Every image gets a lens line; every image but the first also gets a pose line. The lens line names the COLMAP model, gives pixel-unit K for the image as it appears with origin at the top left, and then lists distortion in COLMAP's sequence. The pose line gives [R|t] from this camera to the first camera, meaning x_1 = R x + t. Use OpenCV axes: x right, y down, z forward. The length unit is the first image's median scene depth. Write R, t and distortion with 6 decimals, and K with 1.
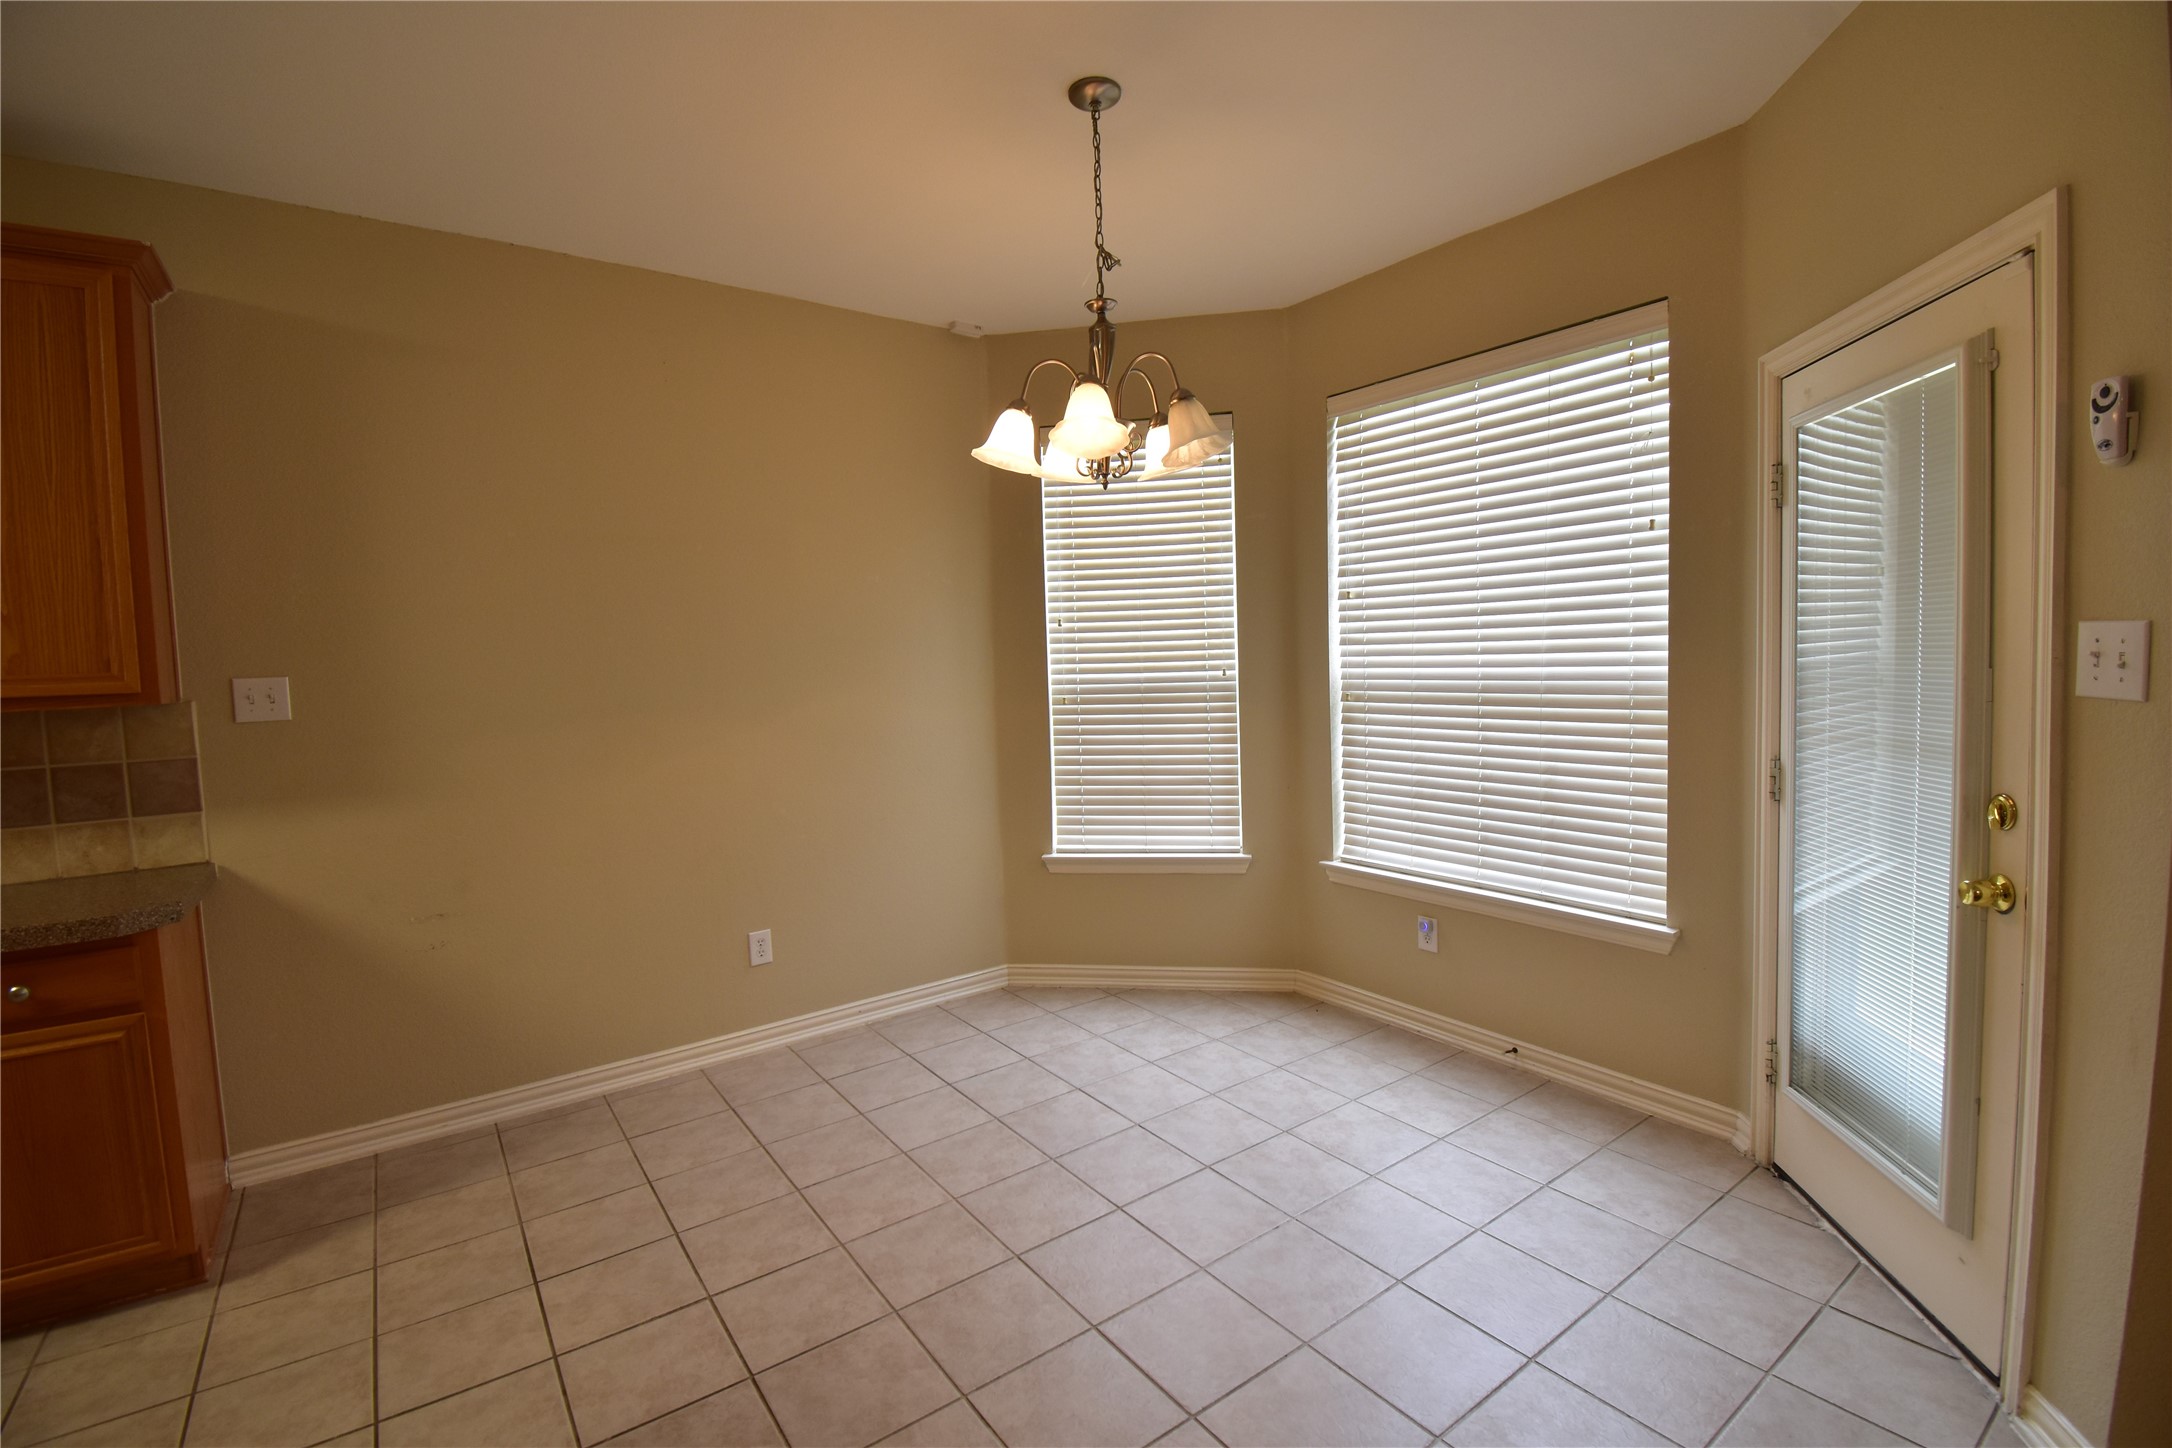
lens RADIAL K [[959.0, 0, 1094.7], [0, 959.0, 719.5], [0, 0, 1]] dist [0.019317, -0.025898]
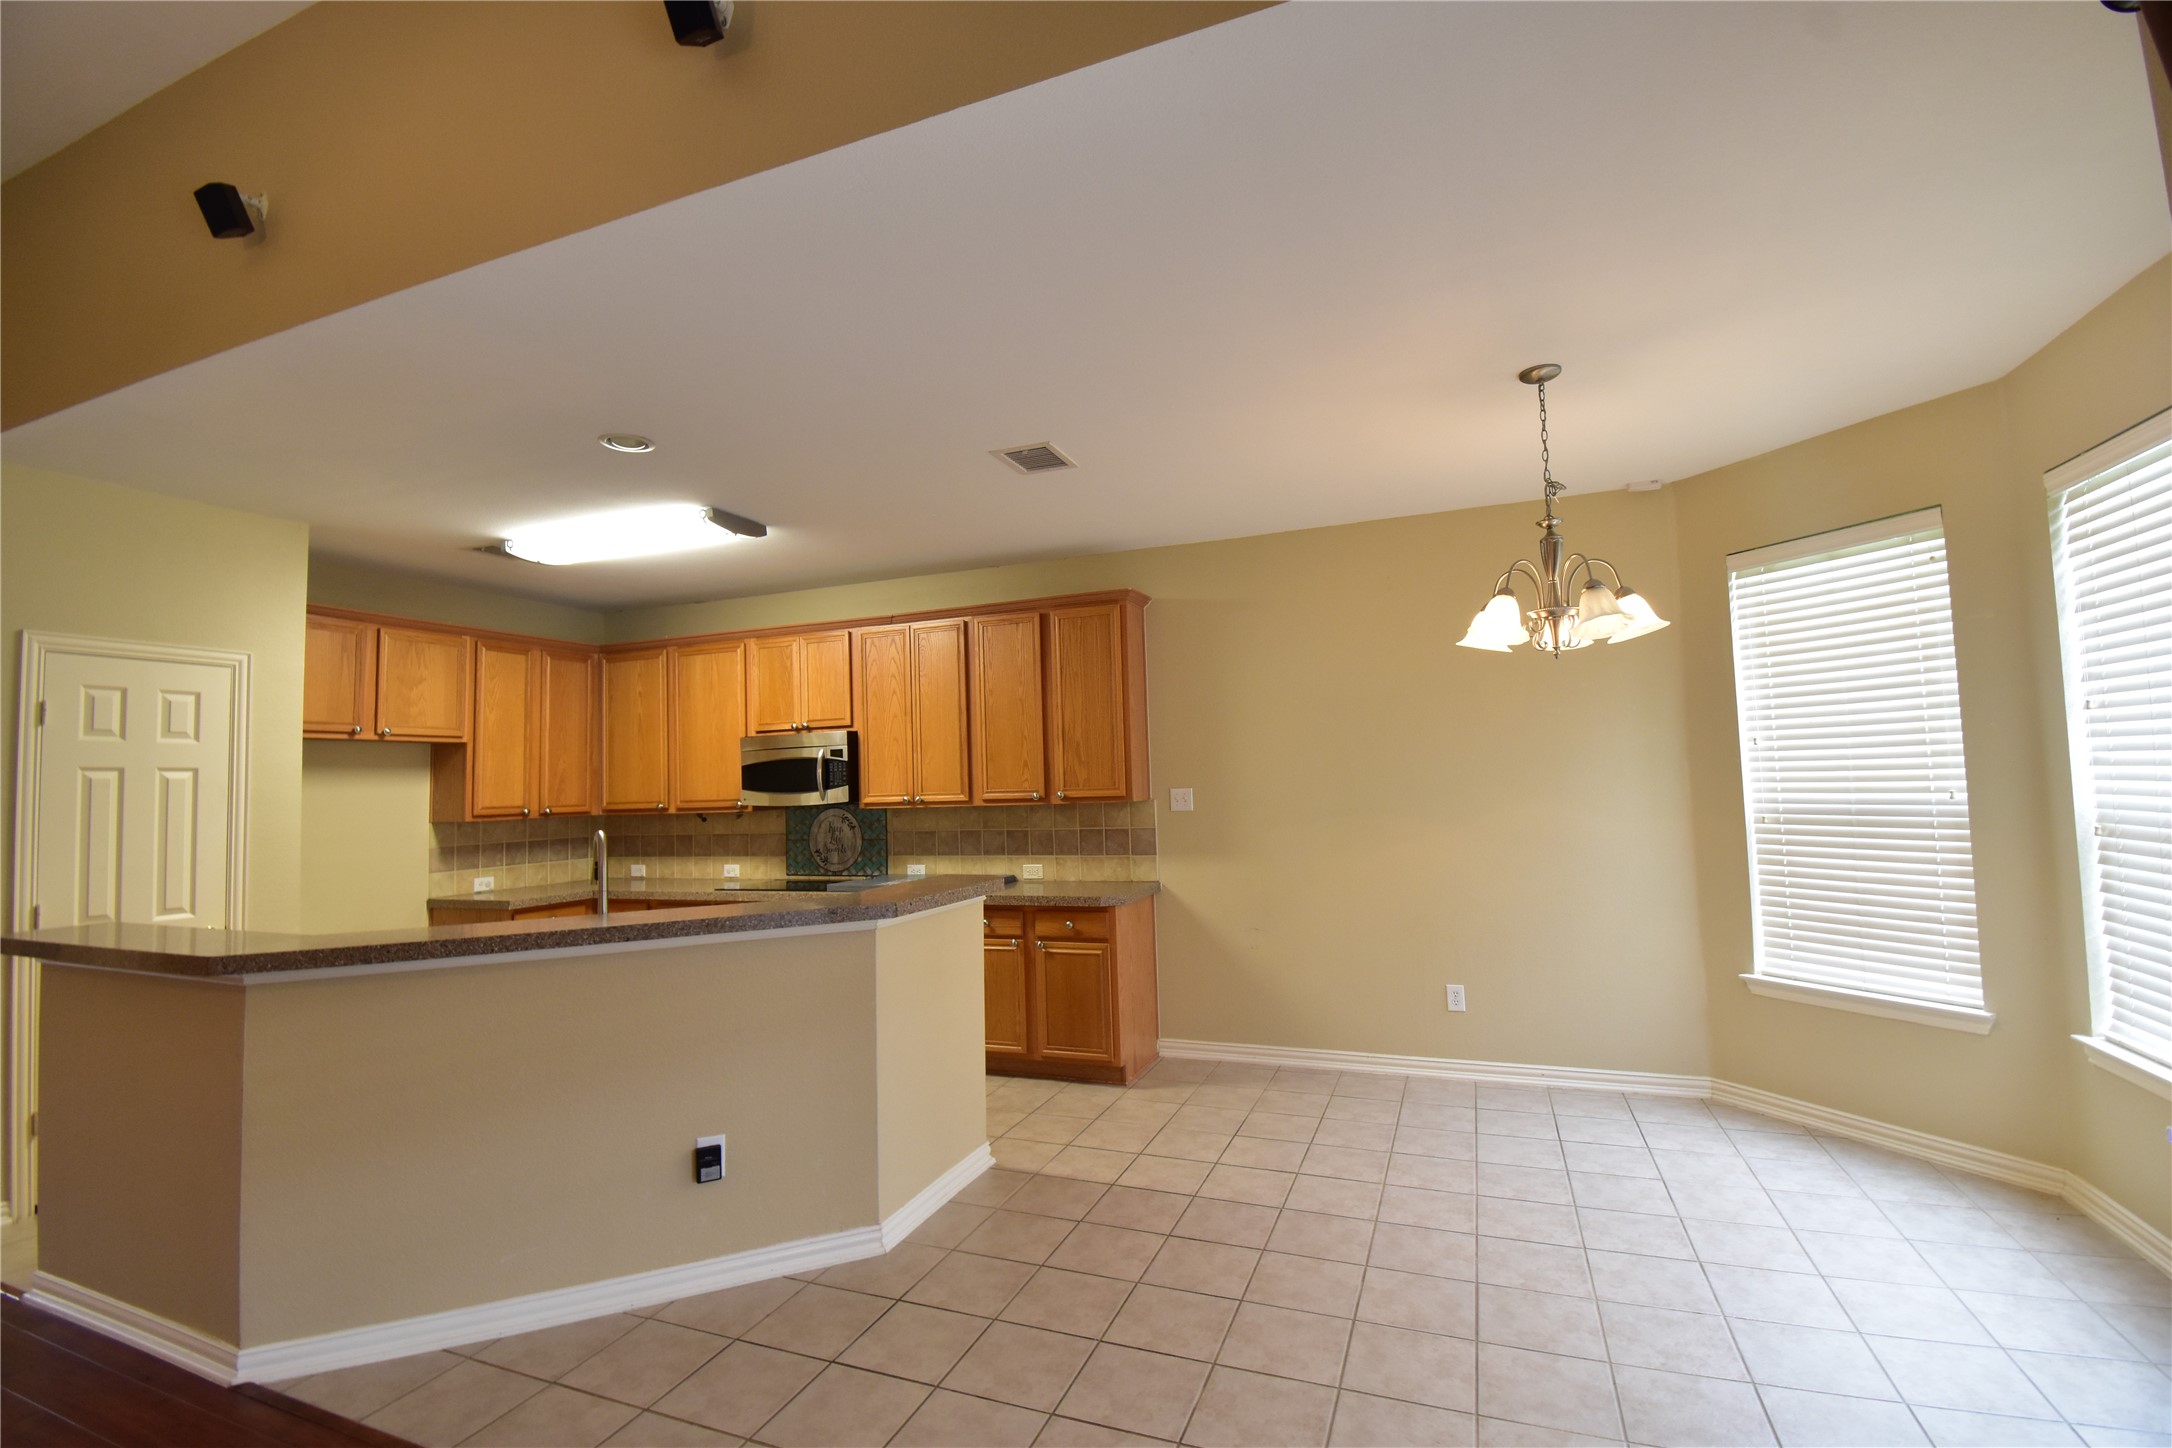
lens RADIAL K [[959.0, 0, 1094.7], [0, 959.0, 719.5], [0, 0, 1]] dist [0.019317, -0.025898]
pose [[0.533299, -0.040292, -0.844966, 0.525440], [-0.040803, 0.996477, -0.073270, -0.025596], [0.844942, 0.073552, 0.529777, -0.141653]]
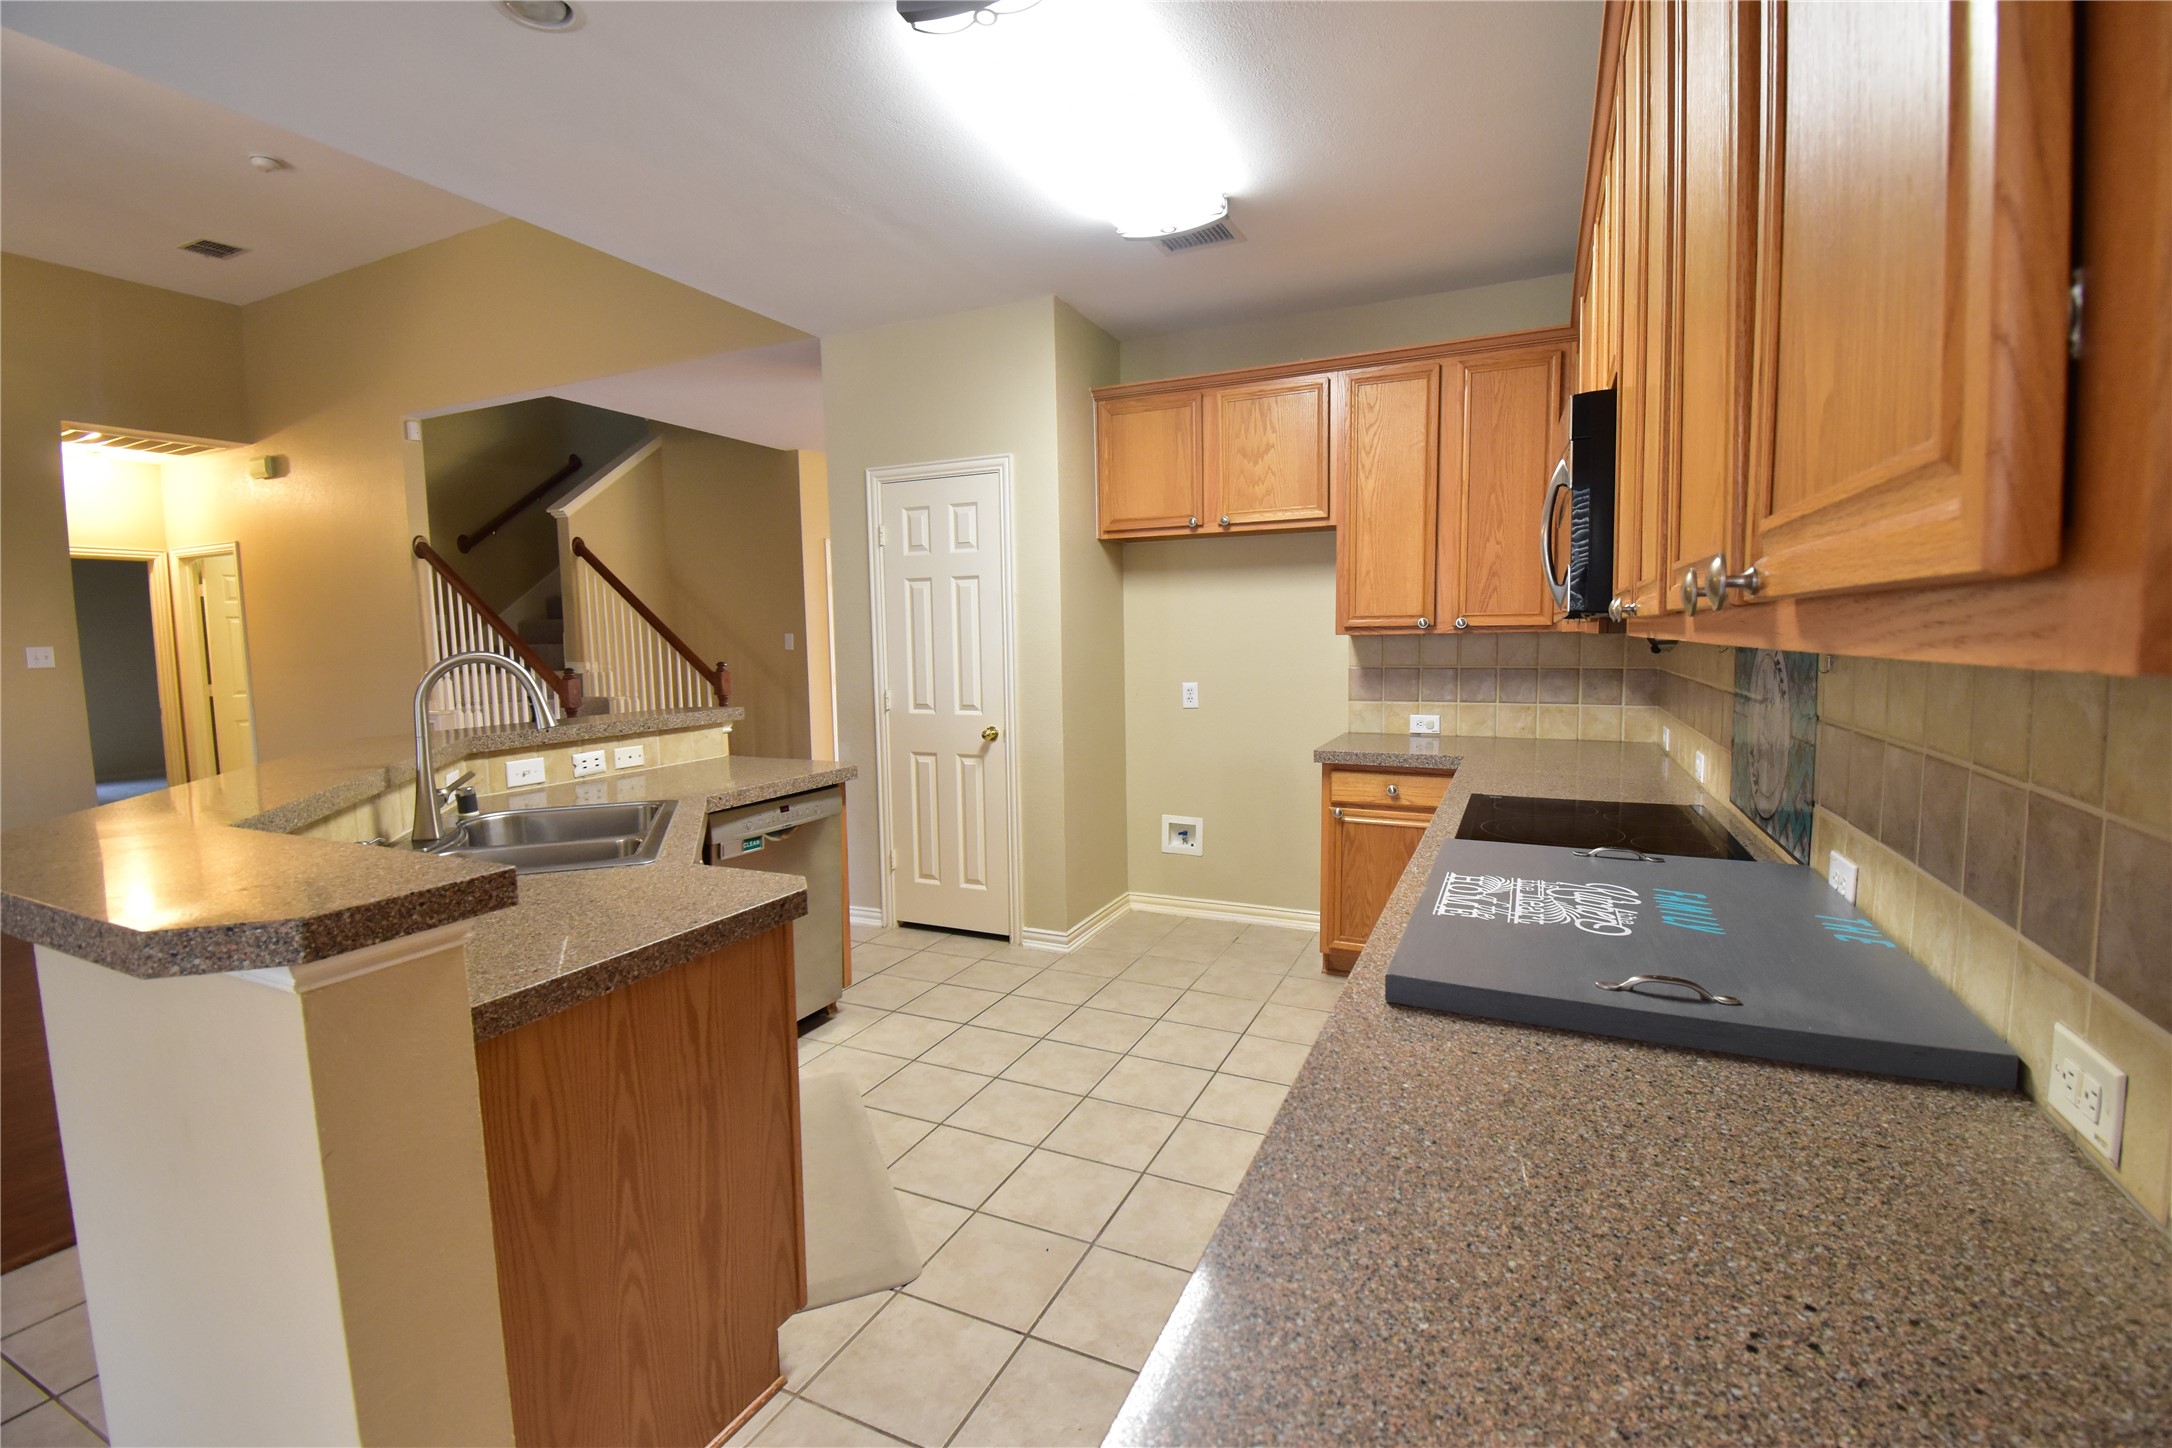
lens RADIAL K [[959.0, 0, 1094.7], [0, 959.0, 719.5], [0, 0, 1]] dist [0.019317, -0.025898]
pose [[-0.876746, 0.090164, -0.472426, -0.553701], [0.013670, 0.986545, 0.162916, -0.024131], [0.480759, 0.136378, -0.866182, 0.705742]]
